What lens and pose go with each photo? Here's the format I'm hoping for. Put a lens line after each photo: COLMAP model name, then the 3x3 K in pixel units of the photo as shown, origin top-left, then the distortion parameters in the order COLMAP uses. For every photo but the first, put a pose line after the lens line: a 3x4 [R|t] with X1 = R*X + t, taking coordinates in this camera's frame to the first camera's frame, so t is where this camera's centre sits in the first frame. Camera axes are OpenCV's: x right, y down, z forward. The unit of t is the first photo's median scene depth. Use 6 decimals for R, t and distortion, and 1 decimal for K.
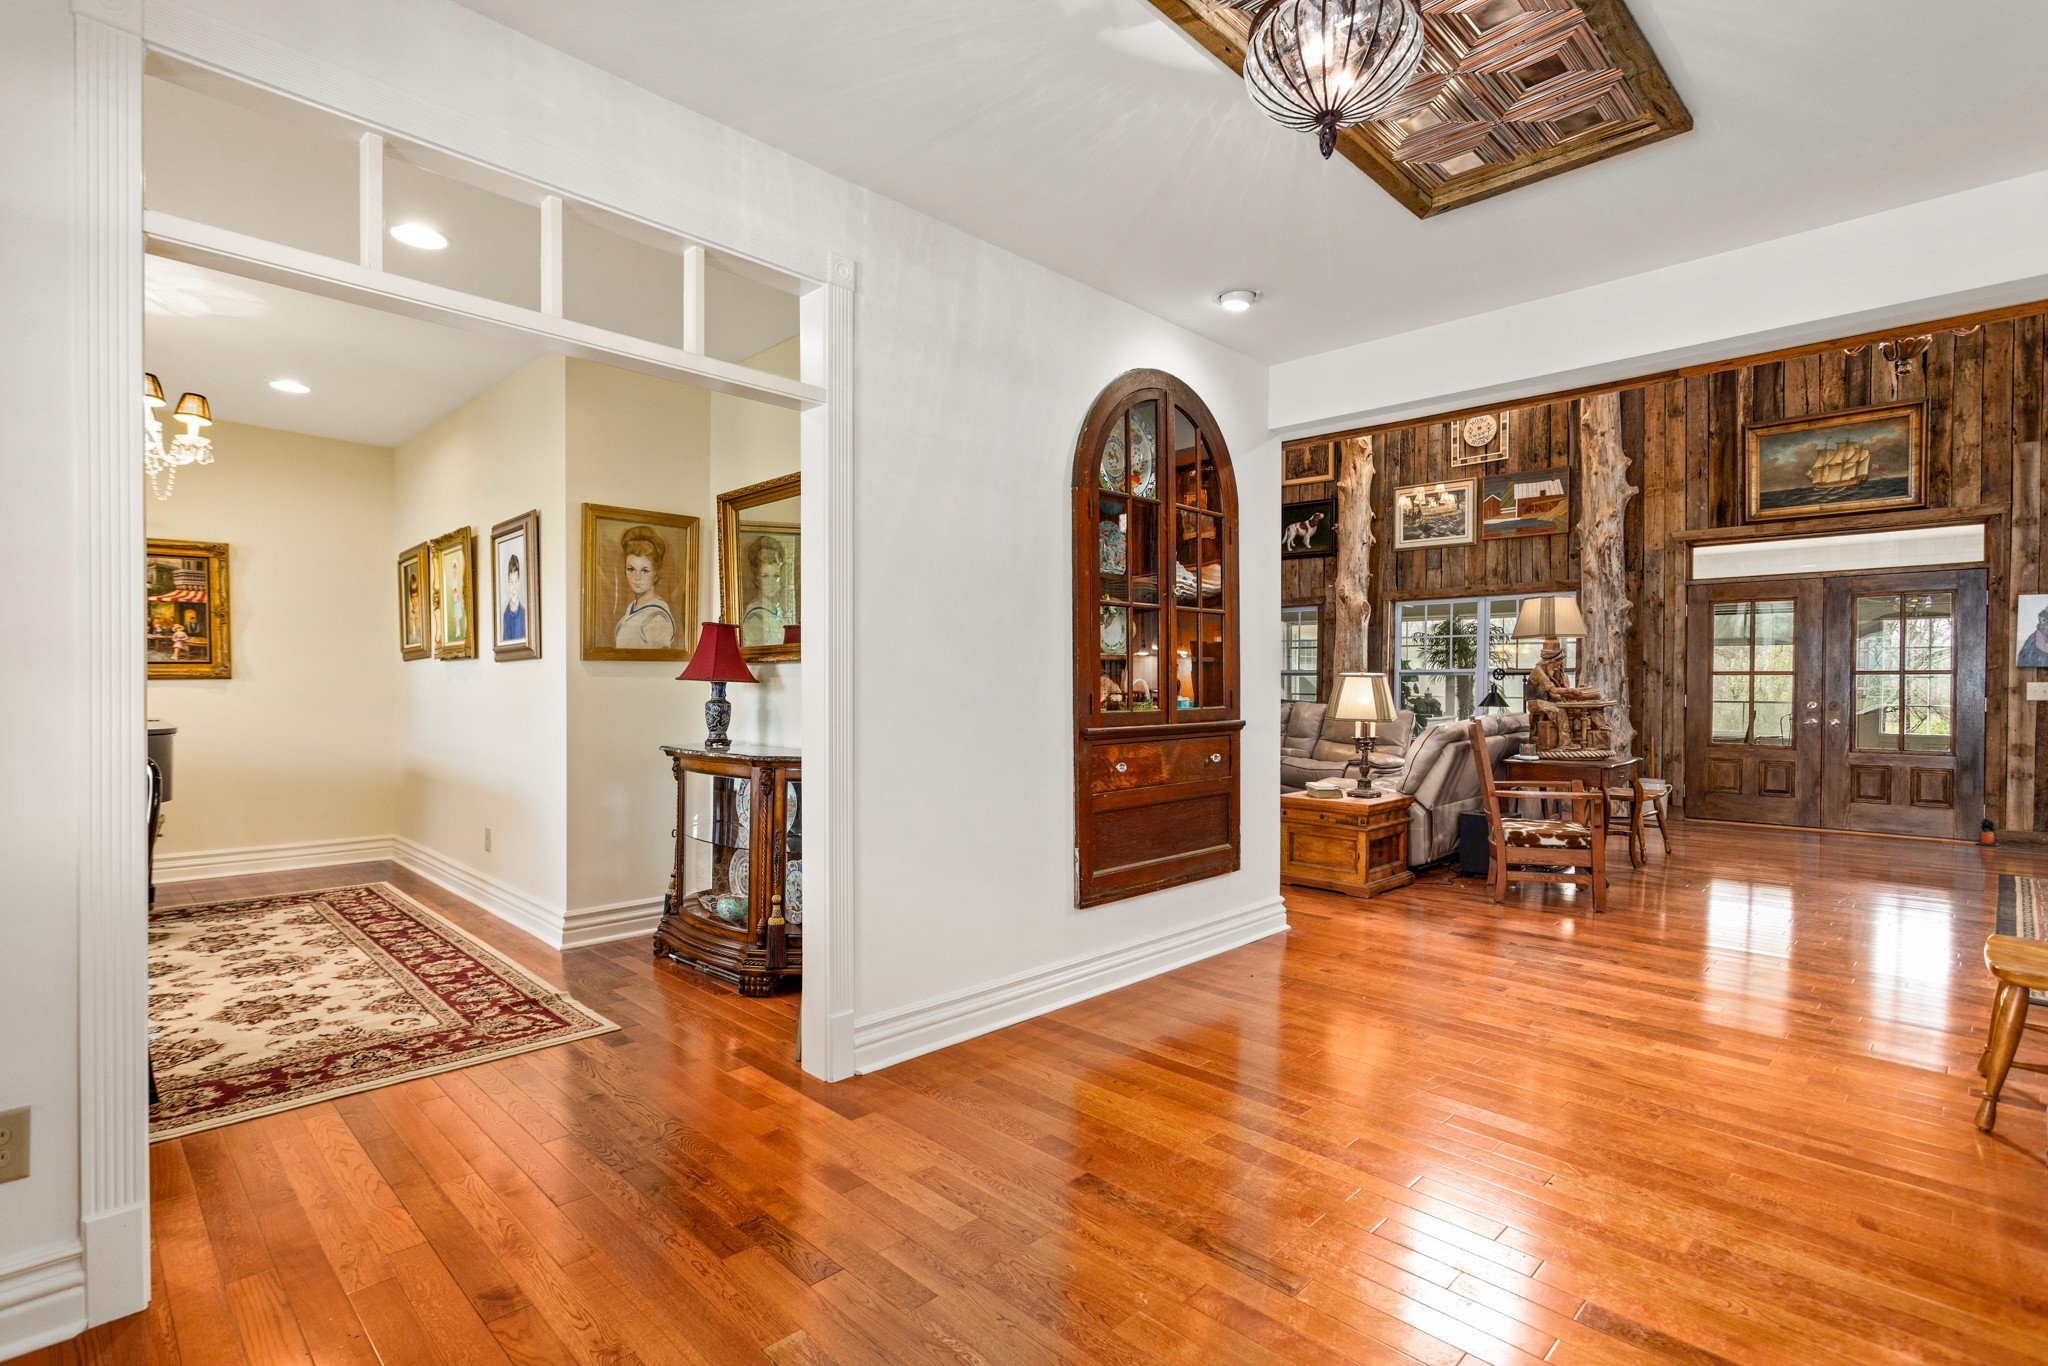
lens RADIAL K [[988.0, 0, 1023.4], [0, 988.0, 689.1], [0, 0, 1]] dist [0.001603, 0.000360]
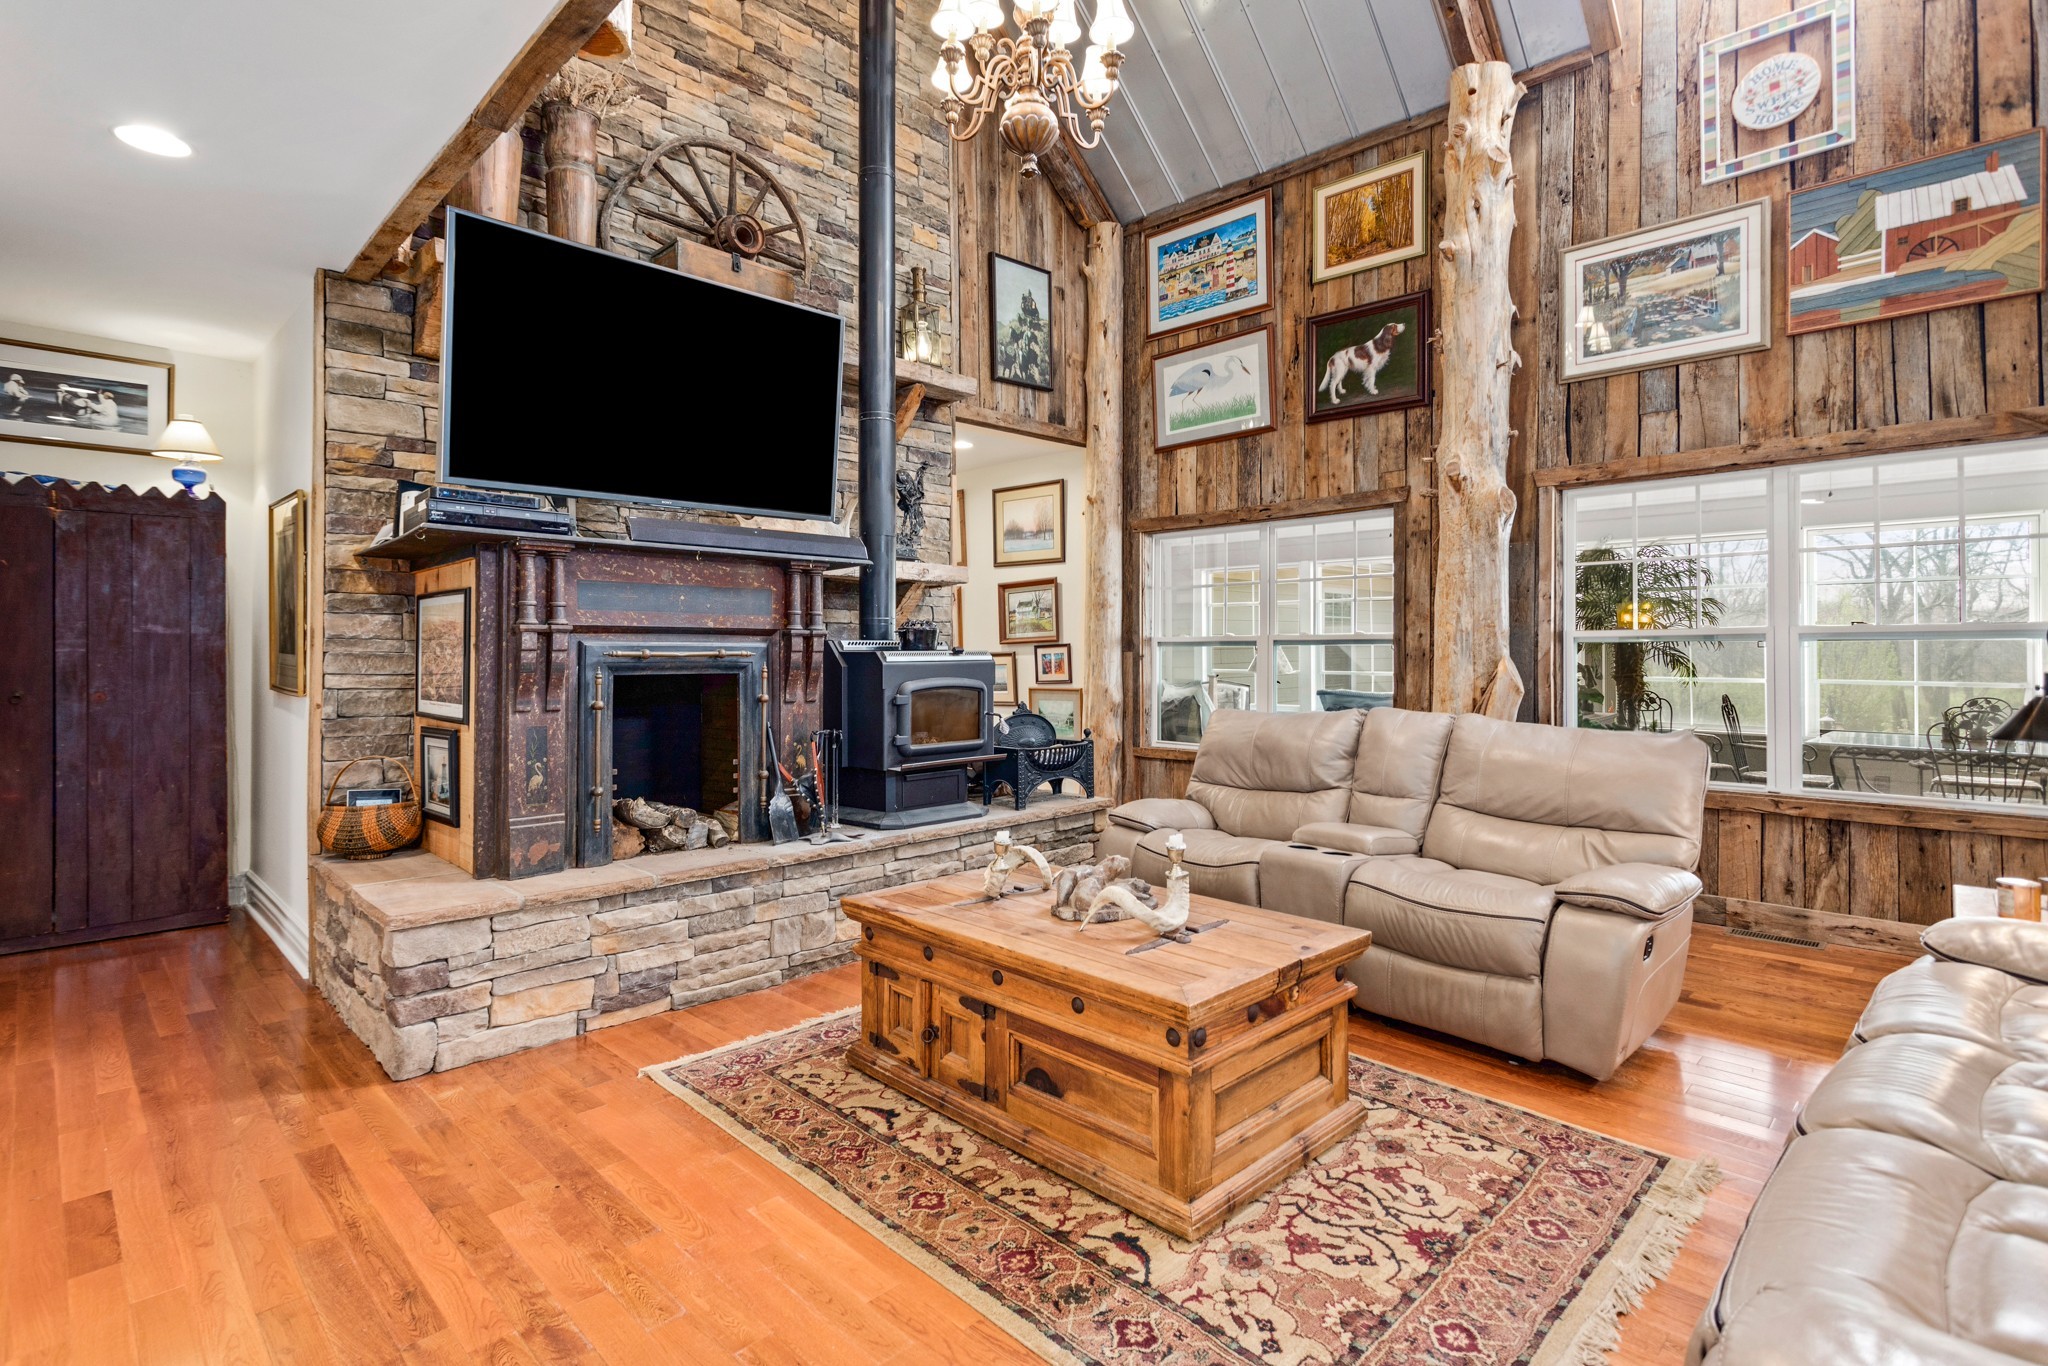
lens RADIAL K [[988.0, 0, 1012.2], [0, 988.0, 641.0], [0, 0, 1]] dist [0.001603, 0.000360]
pose [[0.999827, -0.004345, -0.018109, 0.120465], [0.003964, 0.999771, -0.021014, -0.006285], [0.018196, 0.020939, 0.999615, 0.531182]]
